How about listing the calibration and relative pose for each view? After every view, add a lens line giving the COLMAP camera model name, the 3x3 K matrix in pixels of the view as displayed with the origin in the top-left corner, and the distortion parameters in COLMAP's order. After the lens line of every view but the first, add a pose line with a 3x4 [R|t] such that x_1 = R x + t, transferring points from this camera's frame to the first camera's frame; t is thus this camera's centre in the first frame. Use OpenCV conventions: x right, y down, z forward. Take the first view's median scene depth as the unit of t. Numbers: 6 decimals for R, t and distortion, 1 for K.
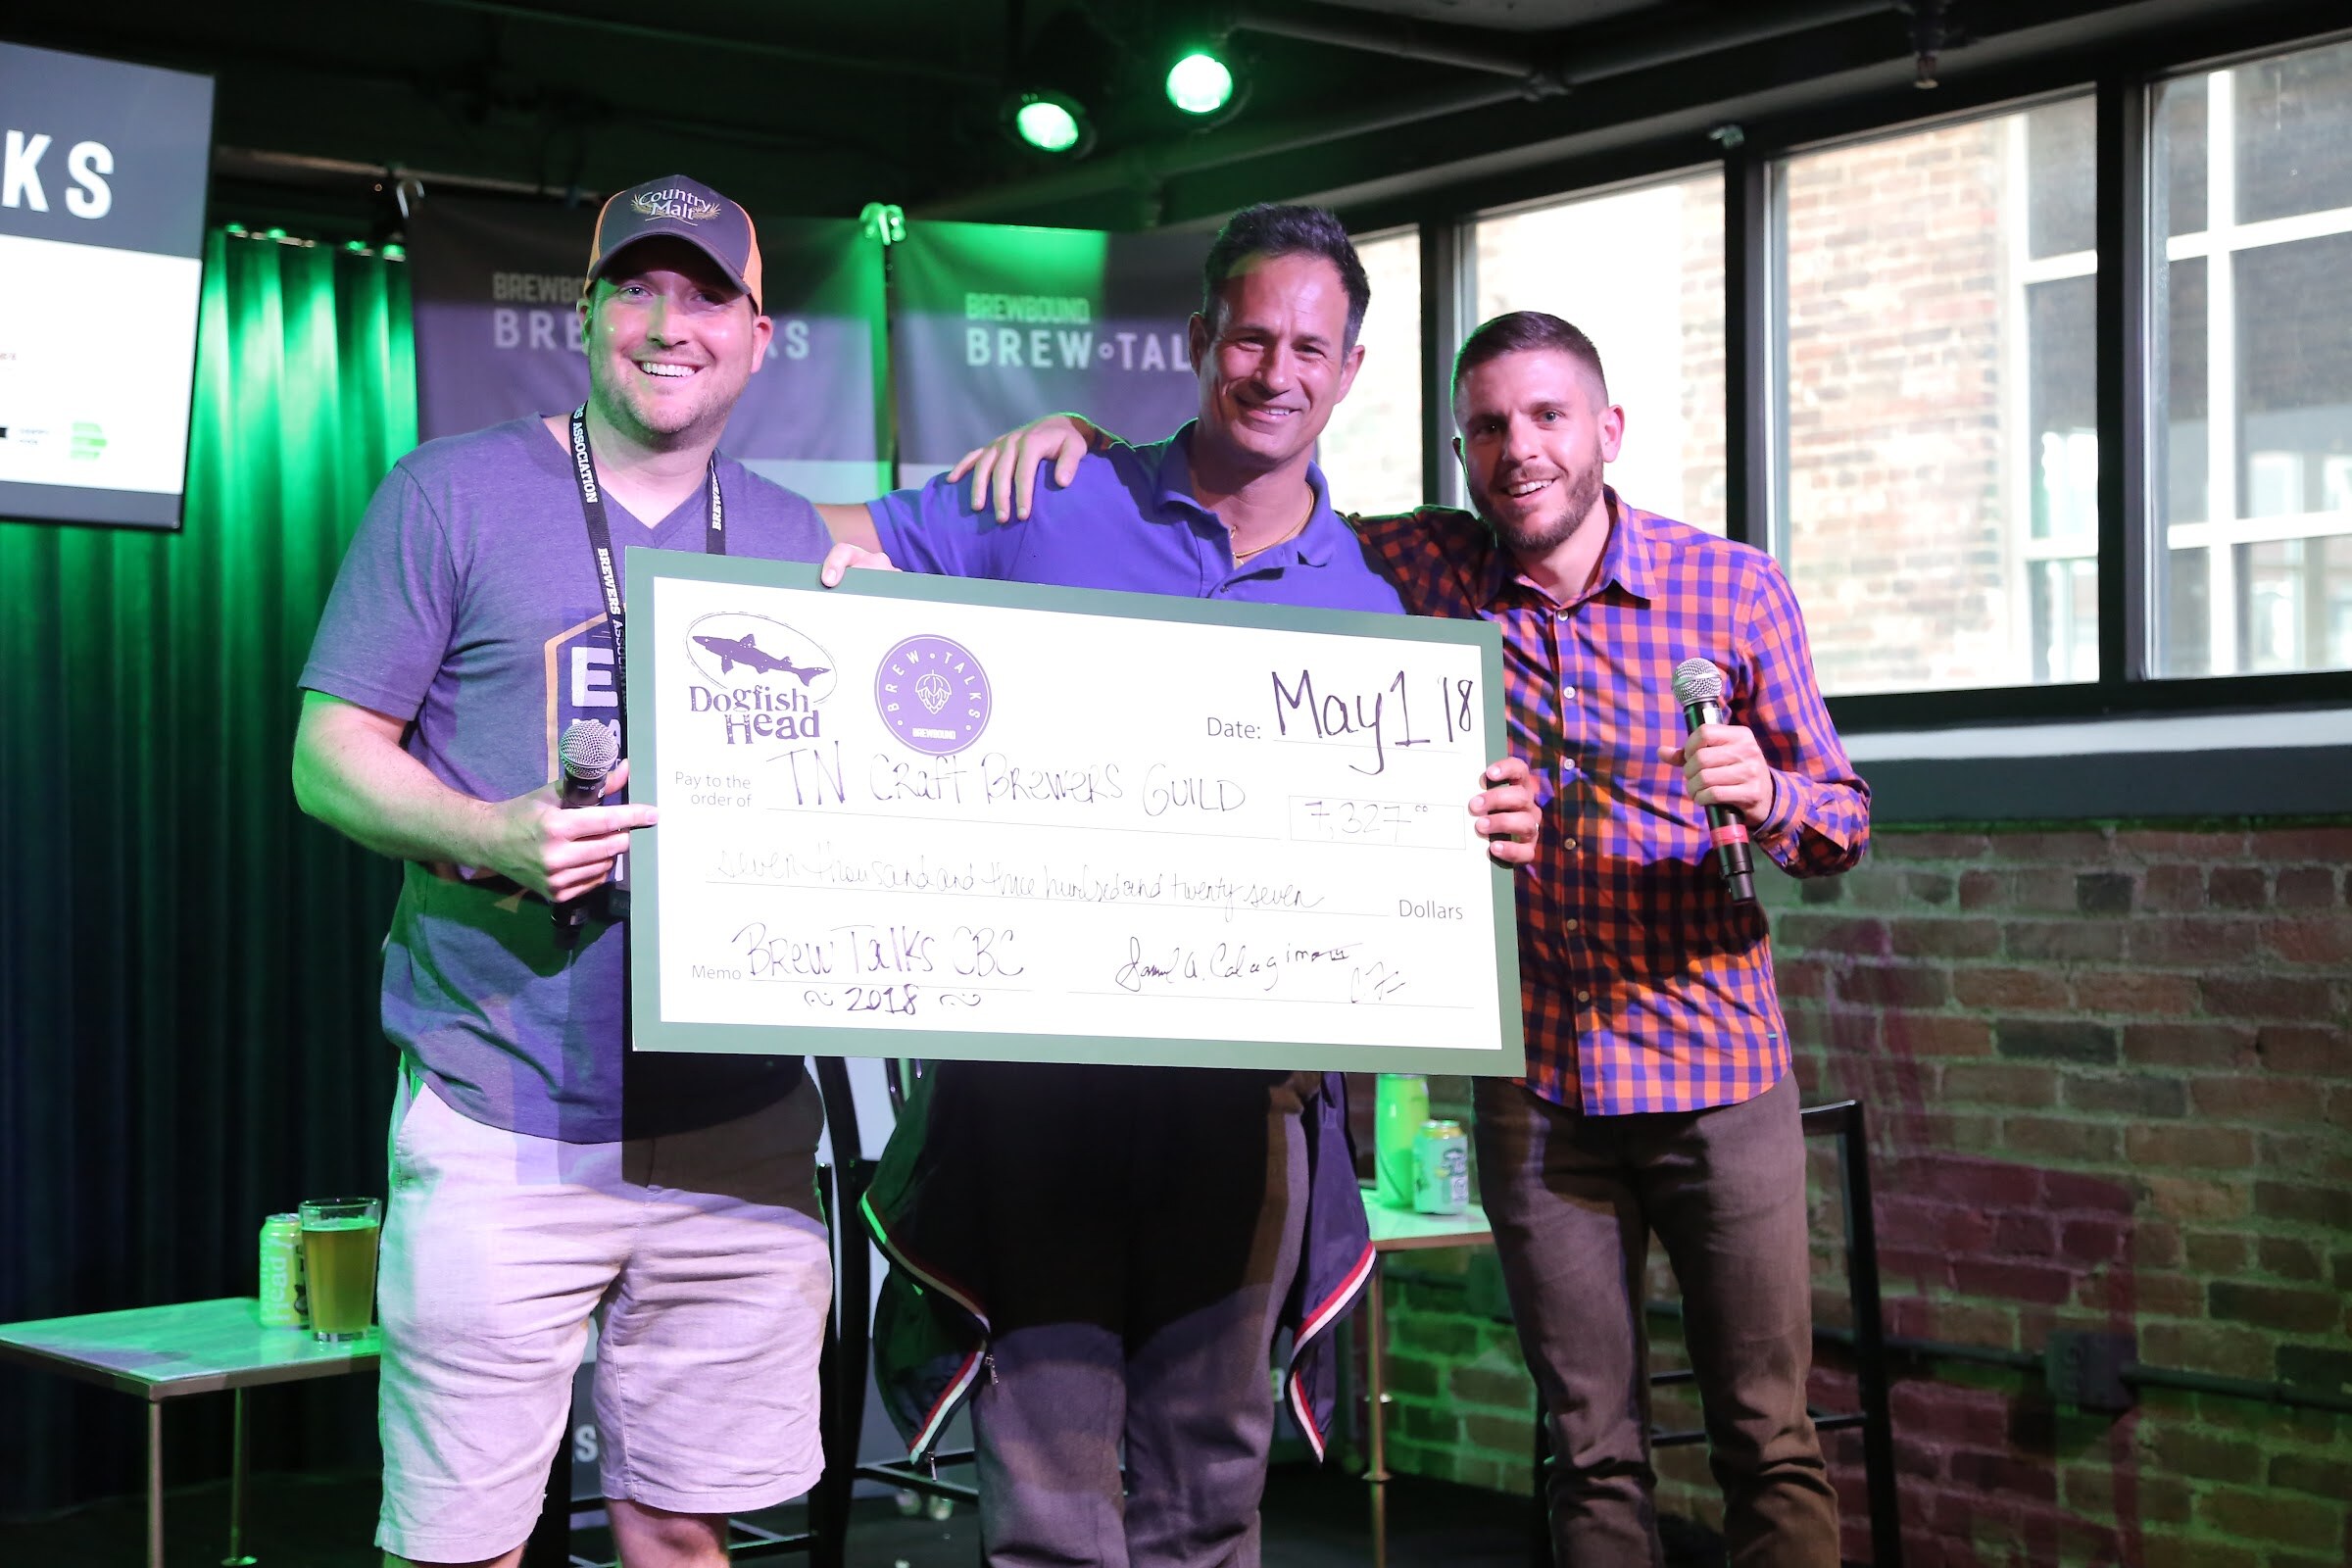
lens RADIAL K [[3607.6, 0, 1176.0], [0, 3607.6, 784.0], [0, 0, 1]] dist [0.198401, 0.085900]
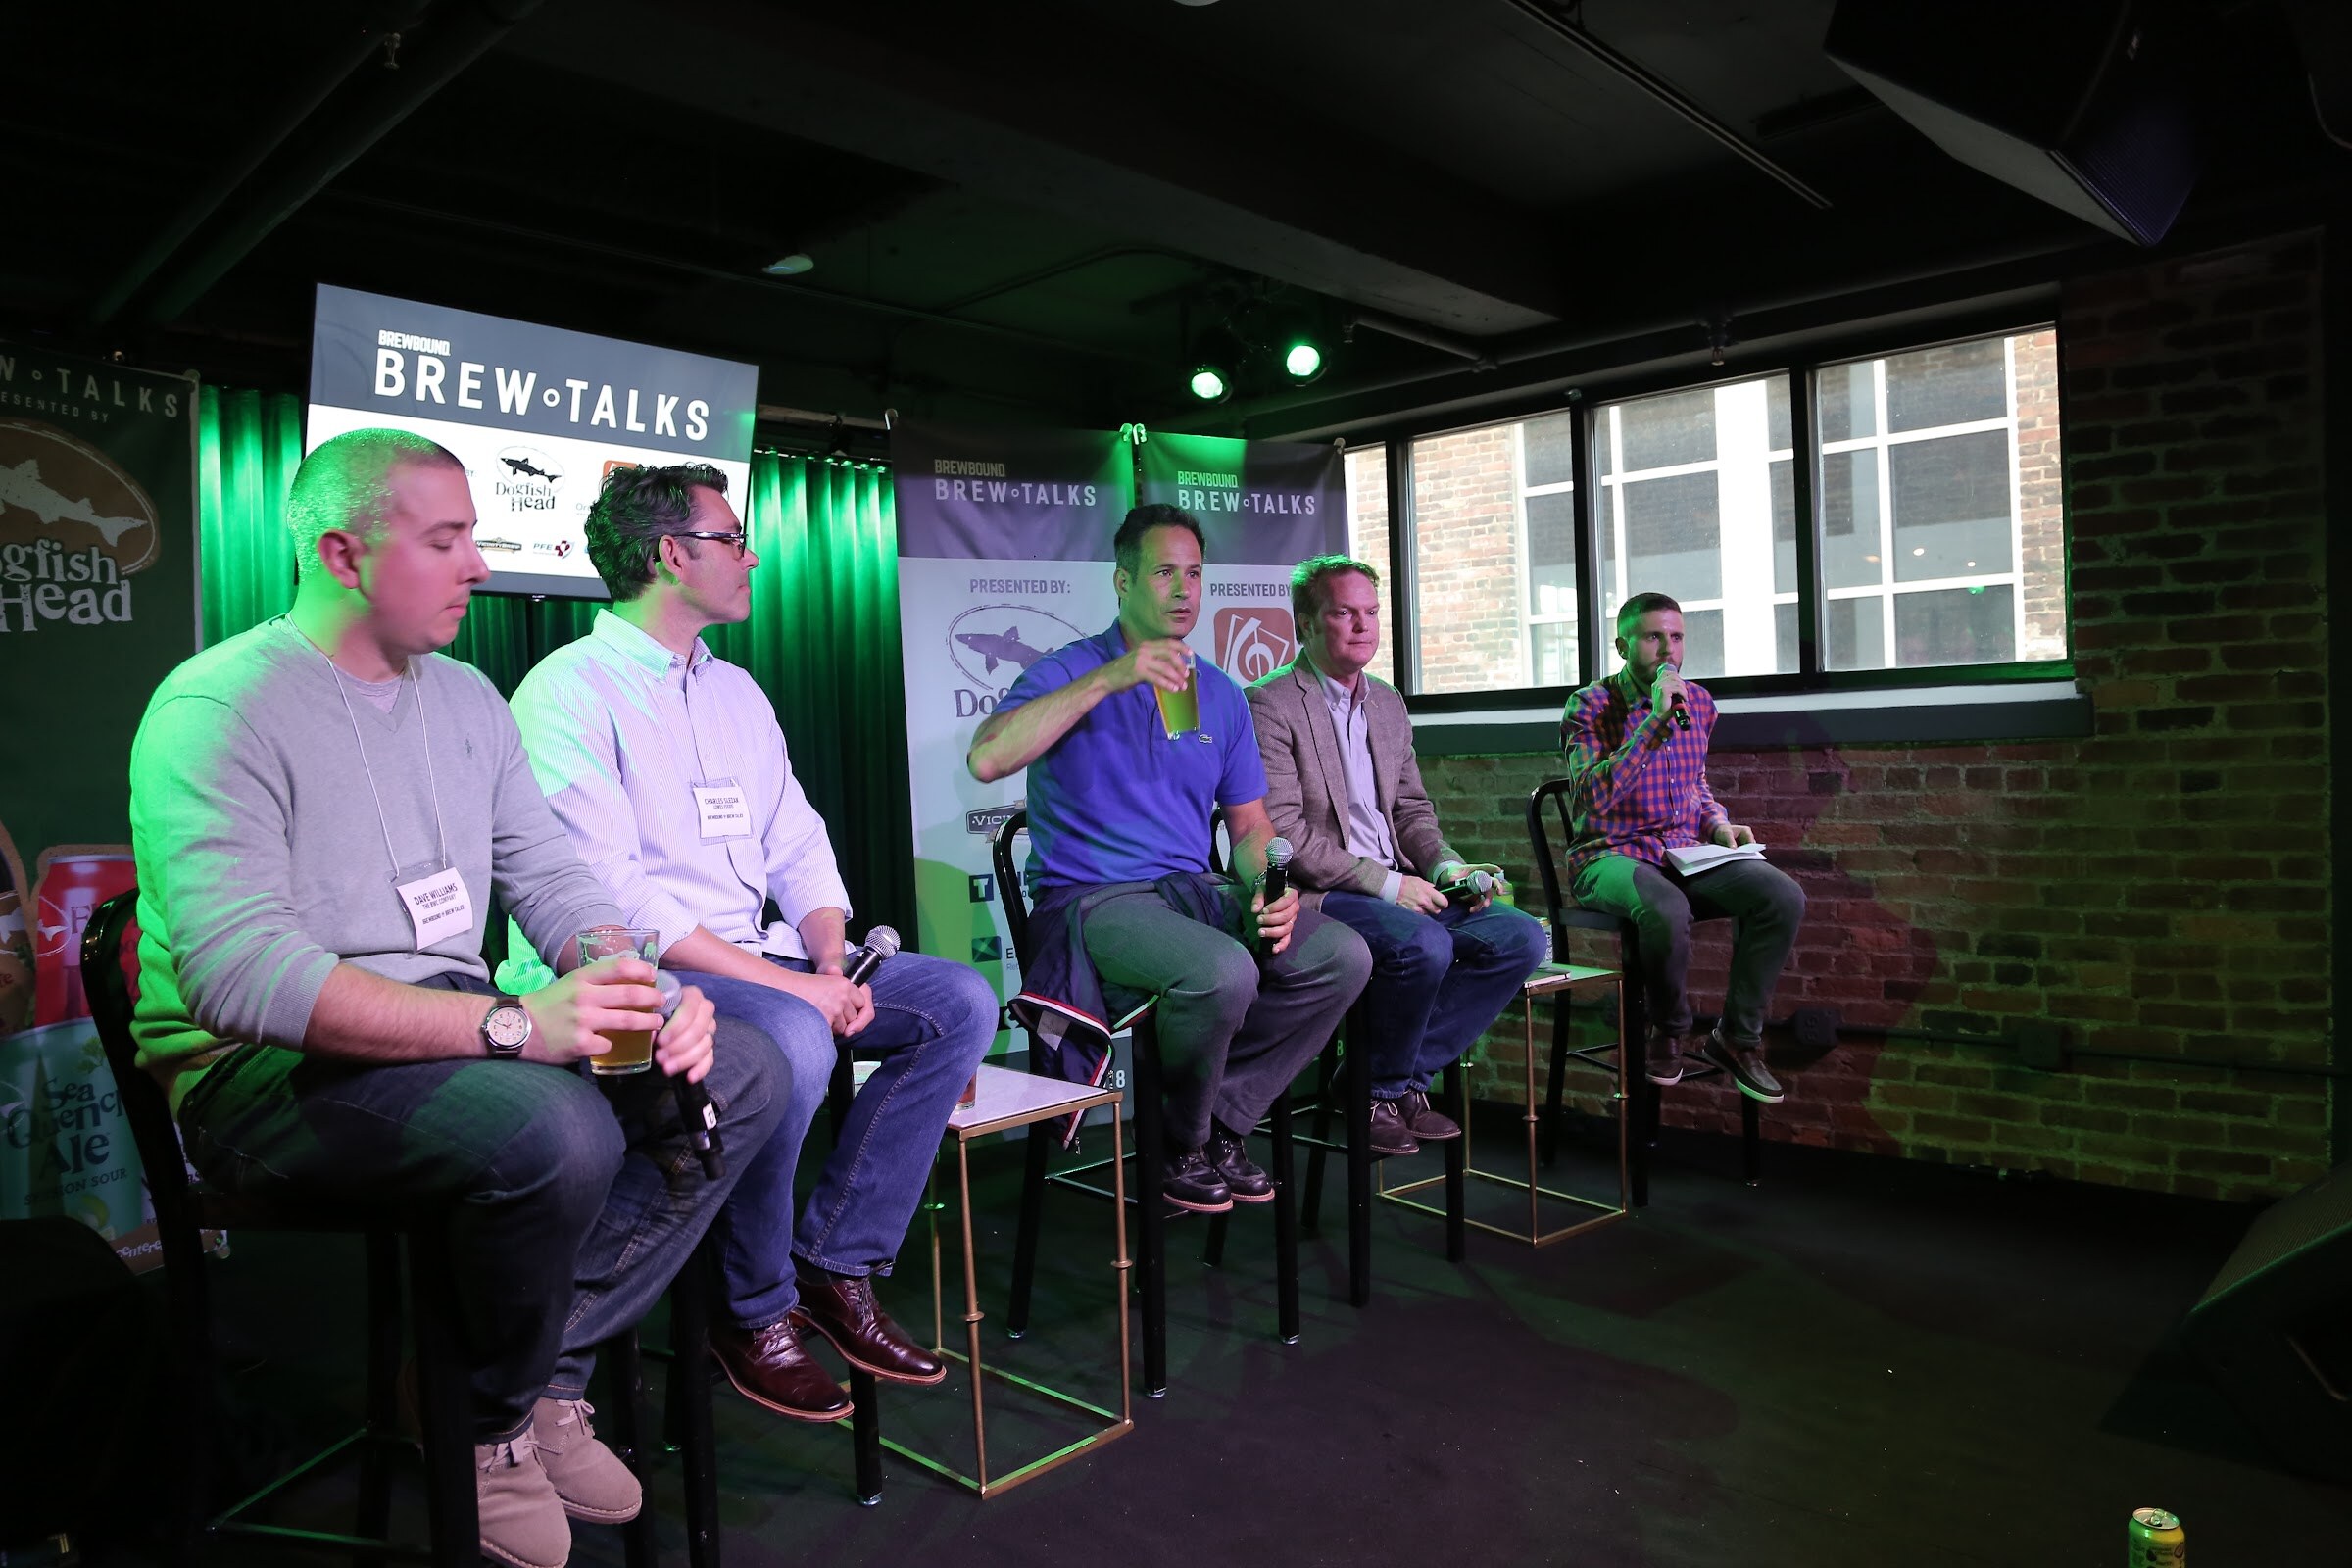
lens RADIAL K [[1561.5, 0, 1176.8], [0, 1561.5, 790.3], [0, 0, 1]] dist [-0.128729, 0.065810]
pose [[0.992664, -0.022219, 0.118845, -0.174070], [0.017999, 0.999173, 0.036467, -0.001548], [-0.119557, -0.034061, 0.992243, 0.231593]]
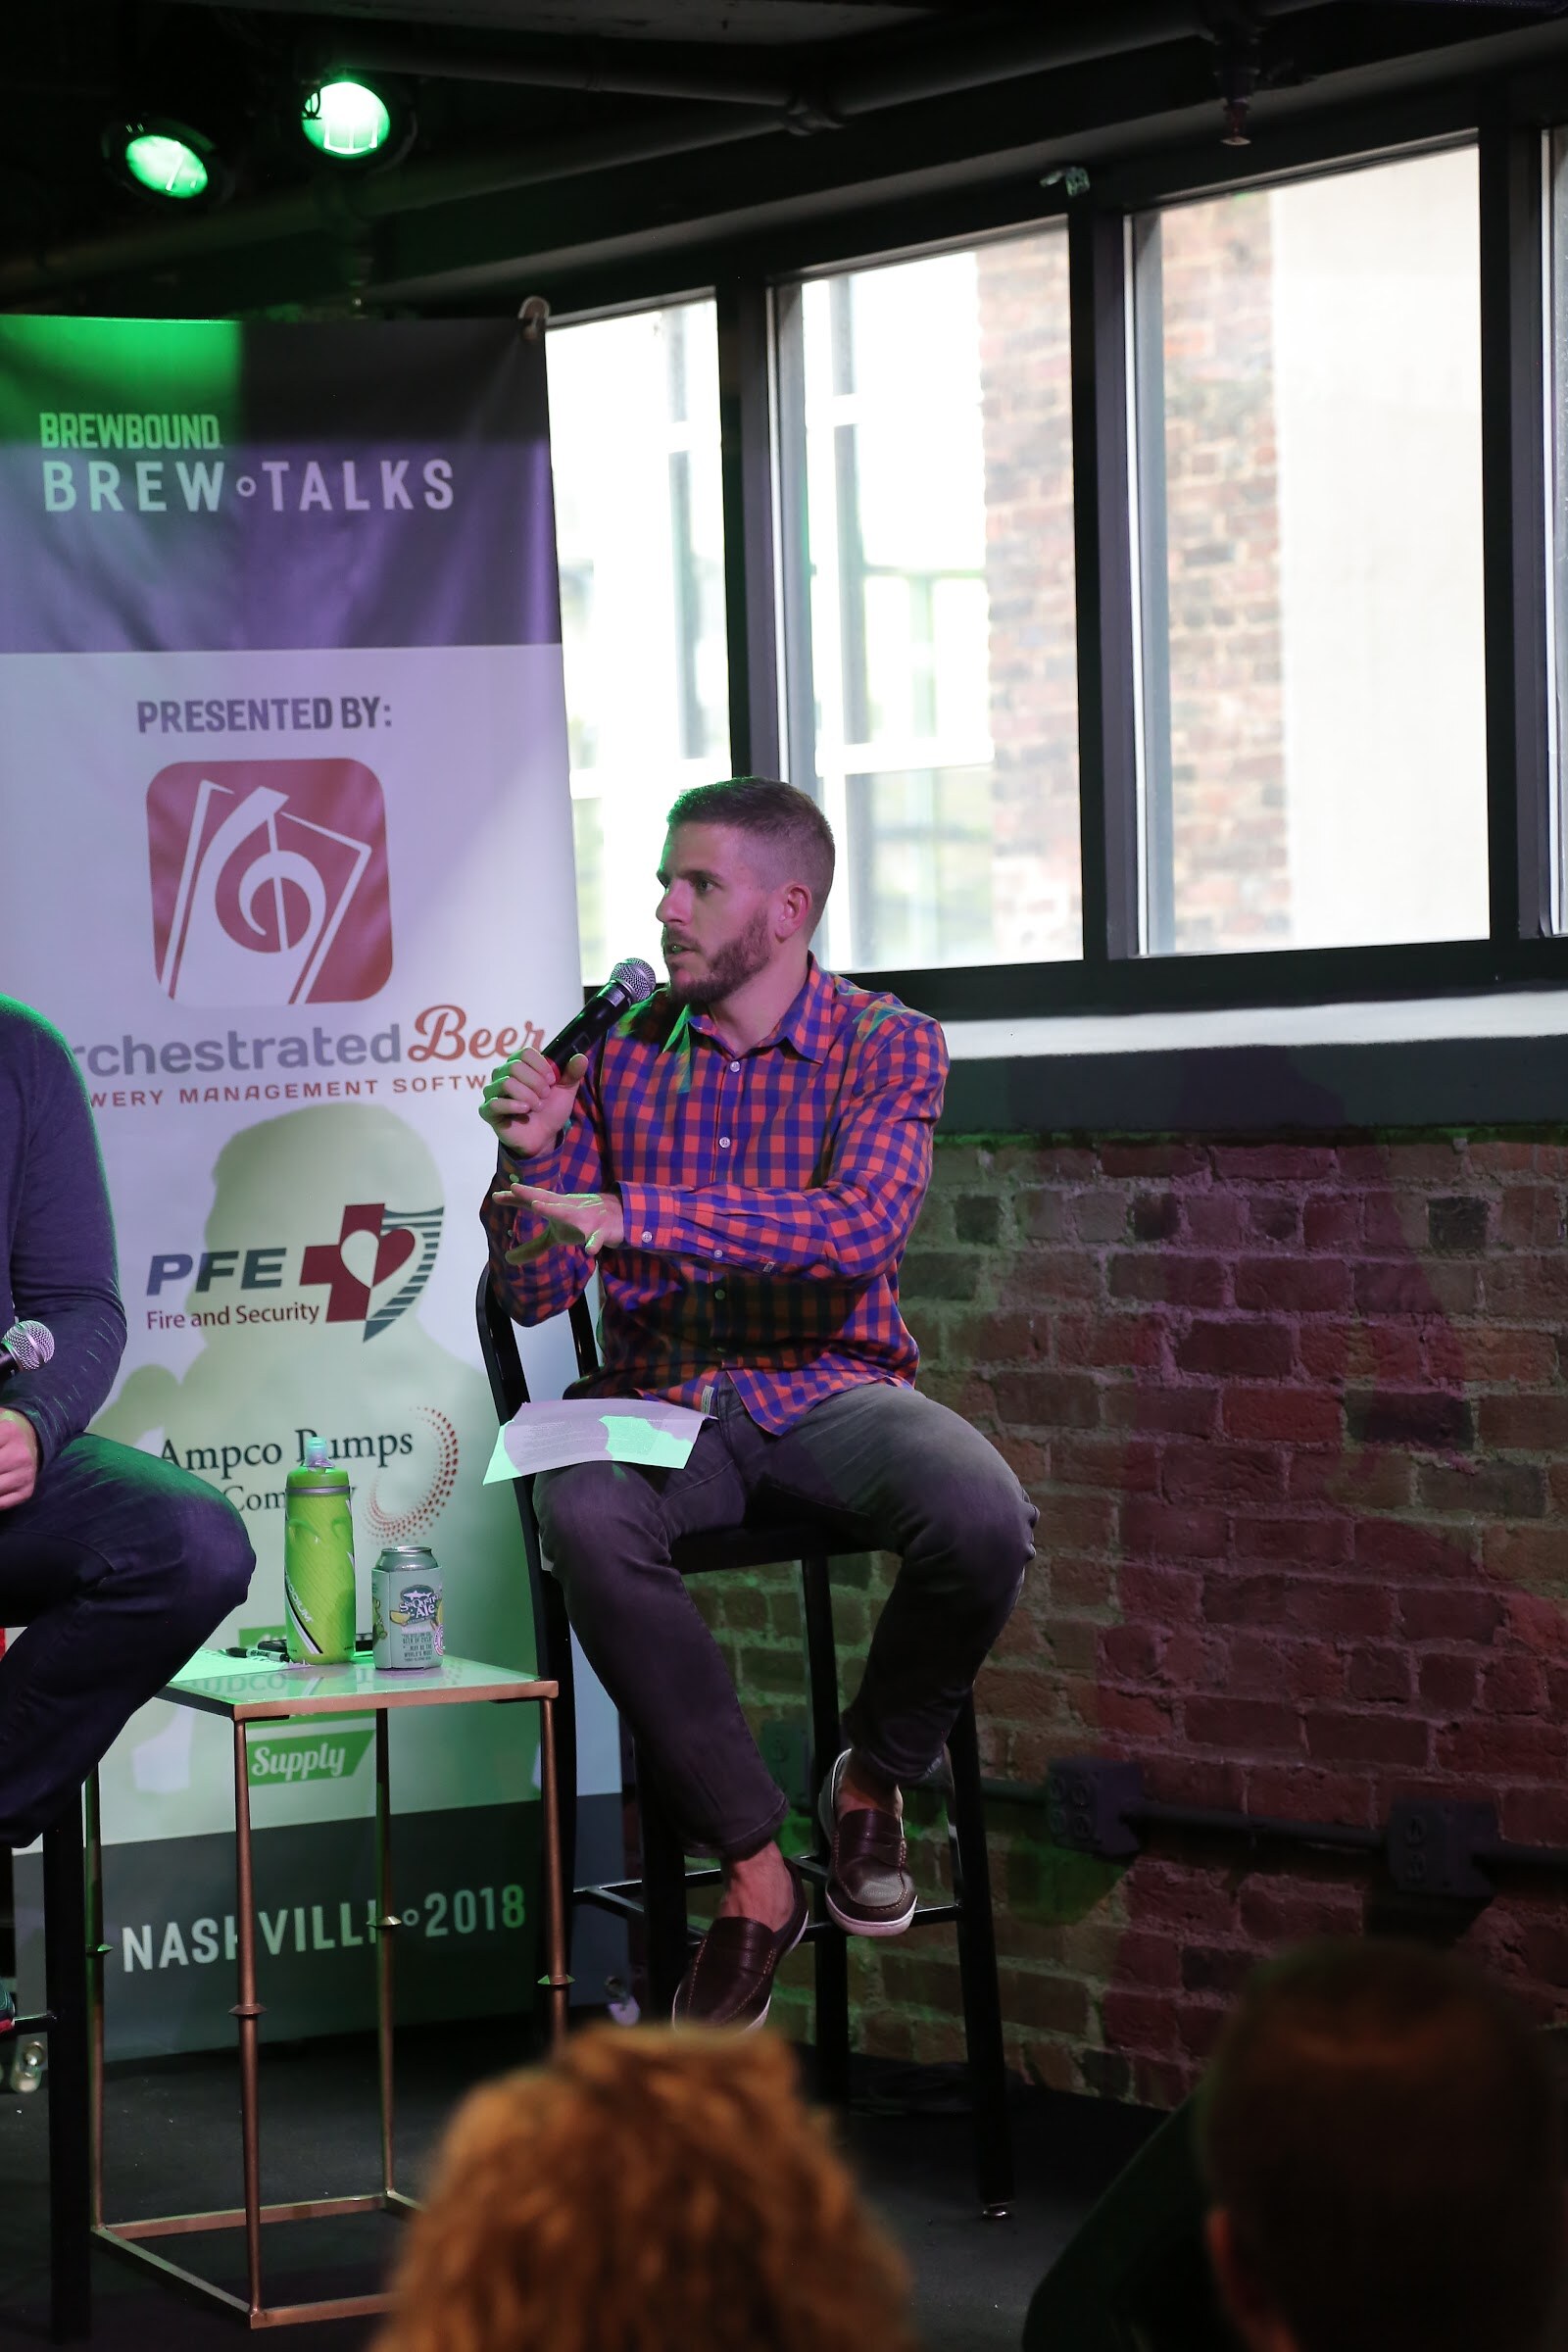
lens RADIAL K [[6542.6, 0, 784.0], [0, 6542.6, 1176.0], [0, 0, 1]] dist [0.690951, -1.036690]
pose [[0.997736, -0.014335, -0.065700, 0.196254], [0.016328, 0.999419, 0.029905, -0.022426], [0.065234, -0.030910, 0.997391, -0.359971]]
